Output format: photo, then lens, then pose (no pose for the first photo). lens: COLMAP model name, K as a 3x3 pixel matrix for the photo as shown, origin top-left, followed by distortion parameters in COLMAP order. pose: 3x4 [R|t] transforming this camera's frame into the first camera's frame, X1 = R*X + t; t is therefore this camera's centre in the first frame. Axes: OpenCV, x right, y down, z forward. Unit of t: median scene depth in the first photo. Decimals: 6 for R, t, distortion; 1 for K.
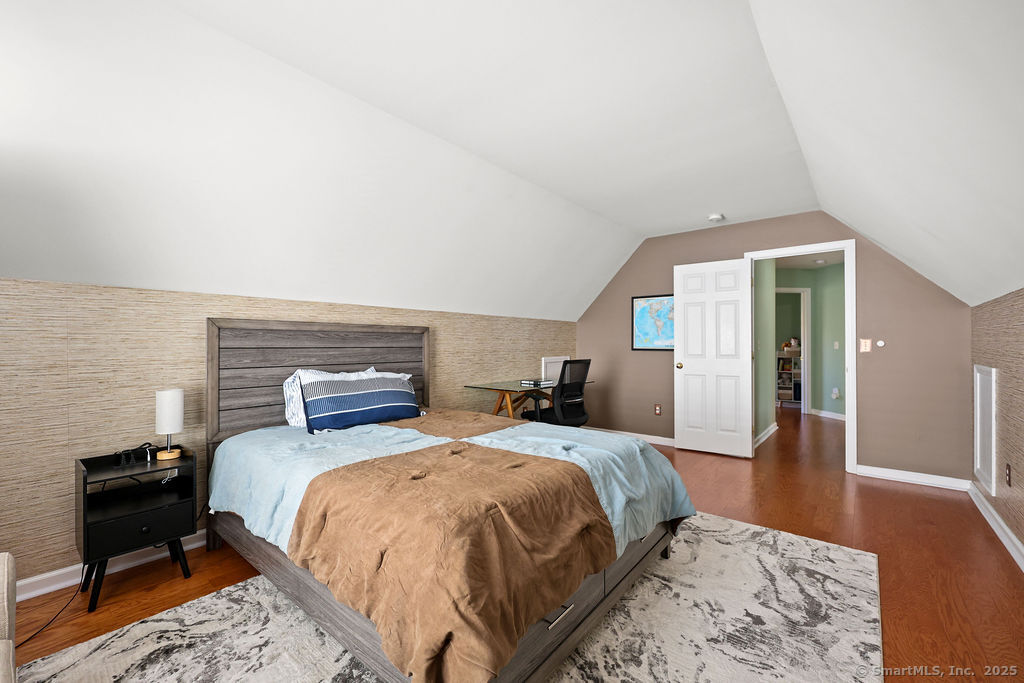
lens RADIAL K [[416.2, 0, 524.1], [0, 416.2, 339.4], [0, 0, 1]] dist [0.000304, 0.000060]
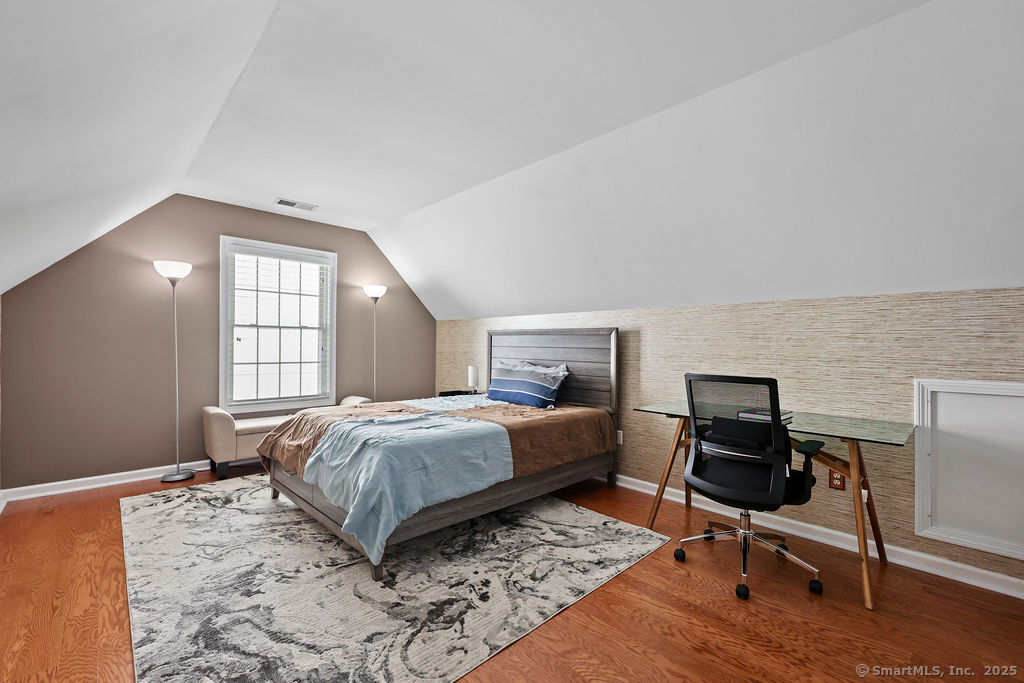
lens RADIAL K [[416.2, 0, 524.1], [0, 416.2, 339.4], [0, 0, 1]] dist [0.000304, 0.000060]
pose [[-0.088735, -0.004891, -0.996043, 1.481807], [0.009611, 0.999937, -0.005767, 0.000371], [0.996009, -0.010085, -0.088683, 1.693744]]
